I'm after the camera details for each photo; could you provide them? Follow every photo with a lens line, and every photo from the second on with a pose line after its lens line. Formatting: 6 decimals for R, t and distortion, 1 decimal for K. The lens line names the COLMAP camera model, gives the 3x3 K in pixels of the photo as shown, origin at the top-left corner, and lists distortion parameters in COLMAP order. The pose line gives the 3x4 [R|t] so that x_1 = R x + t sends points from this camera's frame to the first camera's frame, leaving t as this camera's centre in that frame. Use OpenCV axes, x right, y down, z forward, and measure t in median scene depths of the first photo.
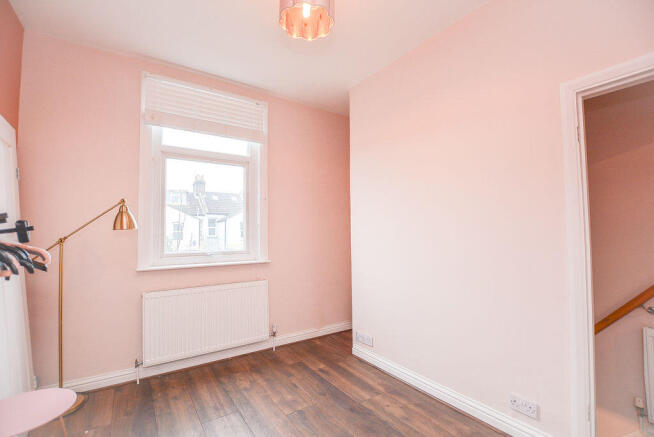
lens RADIAL K [[289.6, 0, 327.0], [0, 289.6, 218.5], [0, 0, 1]] dist [-0.000661, -0.000256]
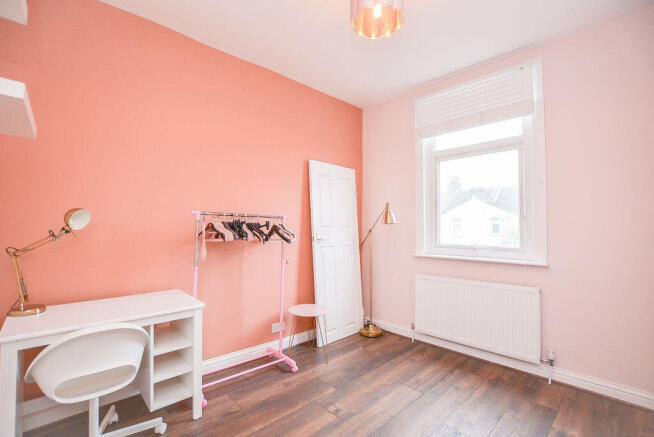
lens RADIAL K [[289.6, 0, 327.0], [0, 289.6, 218.5], [0, 0, 1]] dist [-0.000661, -0.000256]
pose [[0.209249, -0.019433, -0.977669, 0.507030], [0.045174, 0.998927, -0.010187, 0.008141], [0.976818, -0.042033, 0.209902, 0.334400]]
